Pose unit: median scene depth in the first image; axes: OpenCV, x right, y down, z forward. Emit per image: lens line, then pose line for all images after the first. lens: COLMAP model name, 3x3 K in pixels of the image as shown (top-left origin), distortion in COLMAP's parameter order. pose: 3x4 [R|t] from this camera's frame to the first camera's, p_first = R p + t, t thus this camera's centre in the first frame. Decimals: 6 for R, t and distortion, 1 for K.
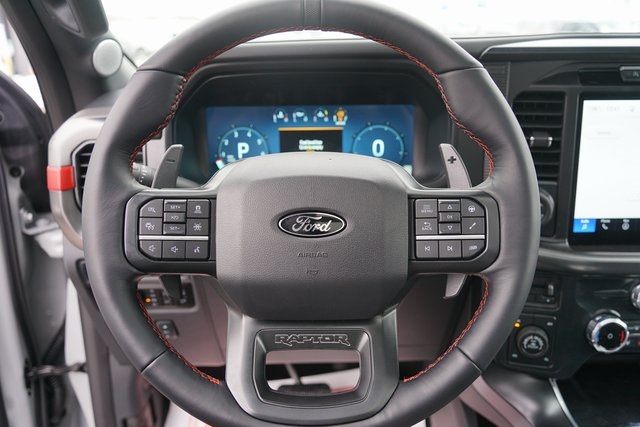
lens RADIAL K [[511.5, 0, 320.0], [0, 511.5, 213.5], [0, 0, 1]] dist [-0.027212, -0.006699]
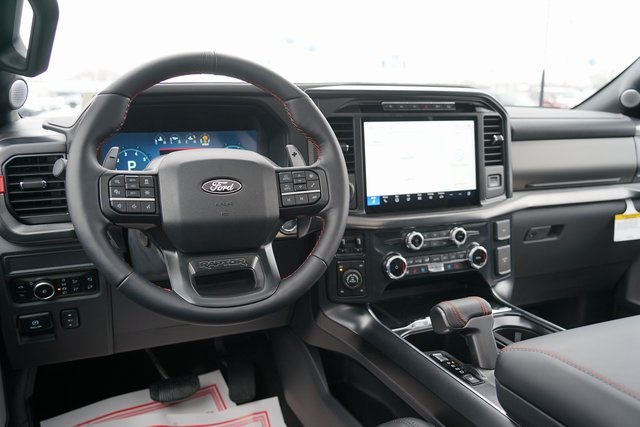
lens RADIAL K [[545.5, 0, 320.0], [0, 545.5, 213.5], [0, 0, 1]] dist [-0.048539, 0.098961]
pose [[0.927418, -0.059513, 0.369262, -0.274260], [0.107881, 0.987865, -0.111735, 0.246374], [-0.358131, 0.143461, 0.922584, -0.522298]]
